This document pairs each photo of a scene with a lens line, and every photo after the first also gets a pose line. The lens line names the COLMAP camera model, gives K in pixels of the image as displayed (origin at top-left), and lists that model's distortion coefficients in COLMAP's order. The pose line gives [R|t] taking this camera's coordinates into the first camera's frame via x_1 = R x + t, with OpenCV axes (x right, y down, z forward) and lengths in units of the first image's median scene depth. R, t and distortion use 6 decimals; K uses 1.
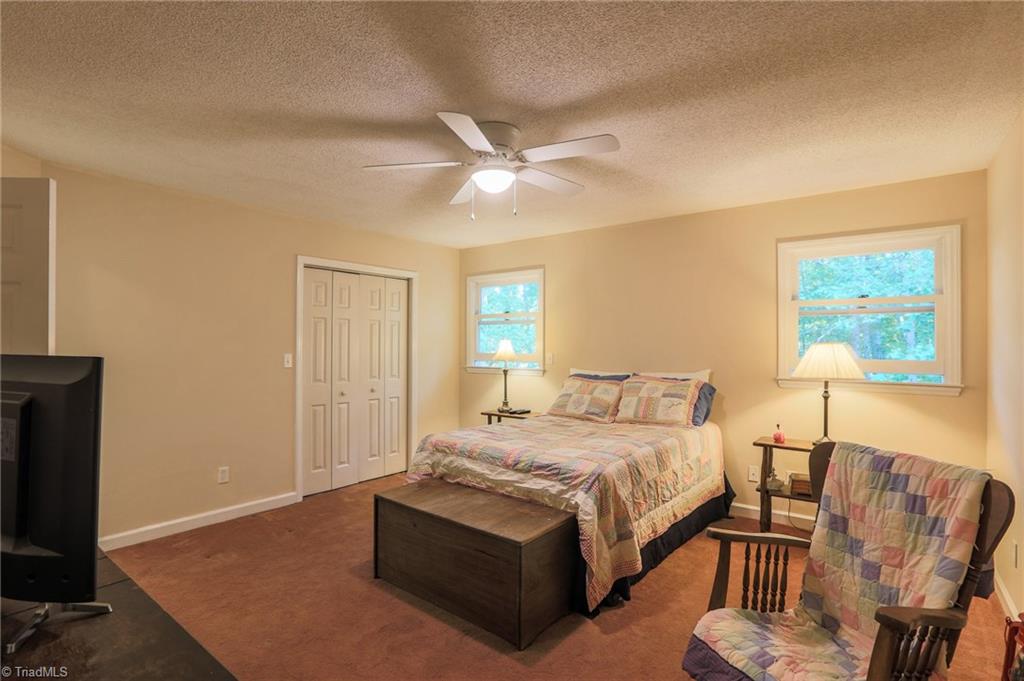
lens RADIAL K [[509.9, 0, 502.0], [0, 509.9, 341.5], [0, 0, 1]] dist [-0.045060, 0.015118]
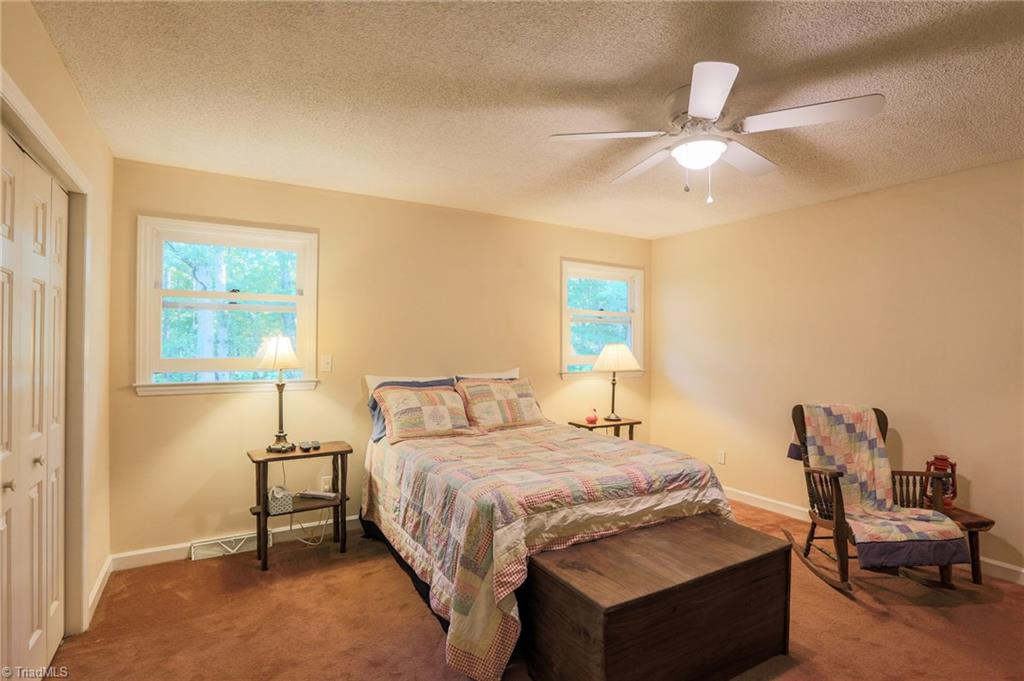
lens RADIAL K [[509.9, 0, 504.7], [0, 509.9, 338.5], [0, 0, 1]] dist [-0.045060, 0.015118]
pose [[0.336219, 0.010293, 0.941728, -0.771524], [-0.009611, 0.999926, -0.007498, 0.003130], [-0.941735, -0.006530, 0.336293, 0.855786]]
